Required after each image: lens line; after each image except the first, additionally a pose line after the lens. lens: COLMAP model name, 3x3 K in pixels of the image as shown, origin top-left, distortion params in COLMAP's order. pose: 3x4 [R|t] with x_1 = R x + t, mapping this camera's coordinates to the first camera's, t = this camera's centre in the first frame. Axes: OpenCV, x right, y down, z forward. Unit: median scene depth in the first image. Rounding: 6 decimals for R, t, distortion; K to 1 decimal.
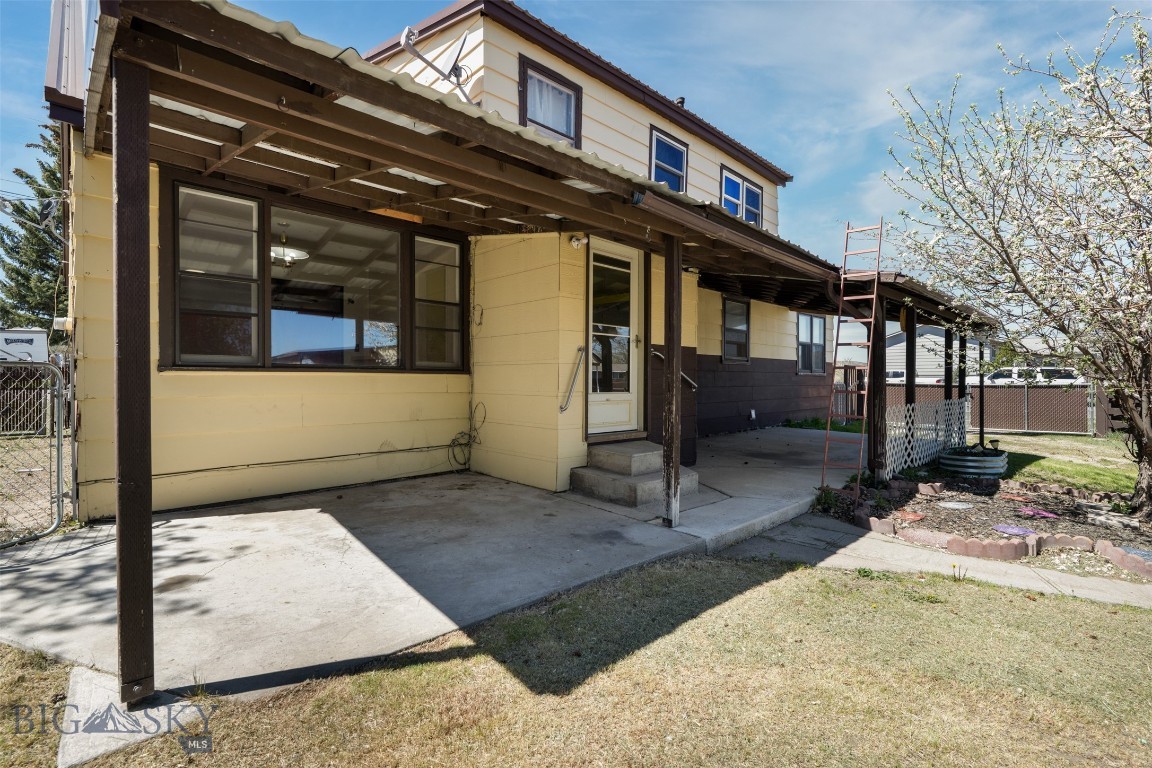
lens RADIAL K [[529.4, 0, 576.0], [0, 529.4, 382.0], [0, 0, 1]] dist [-0.002572, -0.000127]
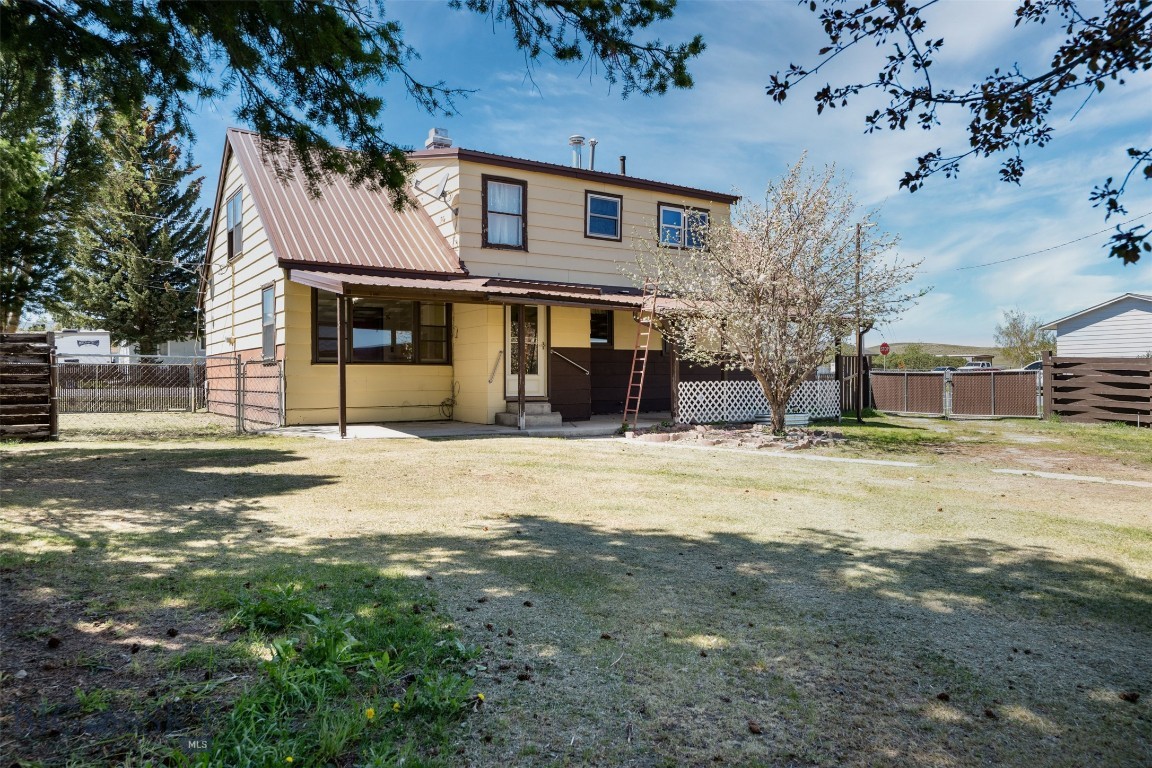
lens RADIAL K [[781.9, 0, 572.1], [0, 781.9, 385.5], [0, 0, 1]] dist [-0.001157, -0.003626]
pose [[0.985912, -0.007651, -0.167089, 0.628120], [0.007996, 0.999967, 0.001391, 0.051161], [0.167073, -0.002707, 0.985941, -1.500897]]
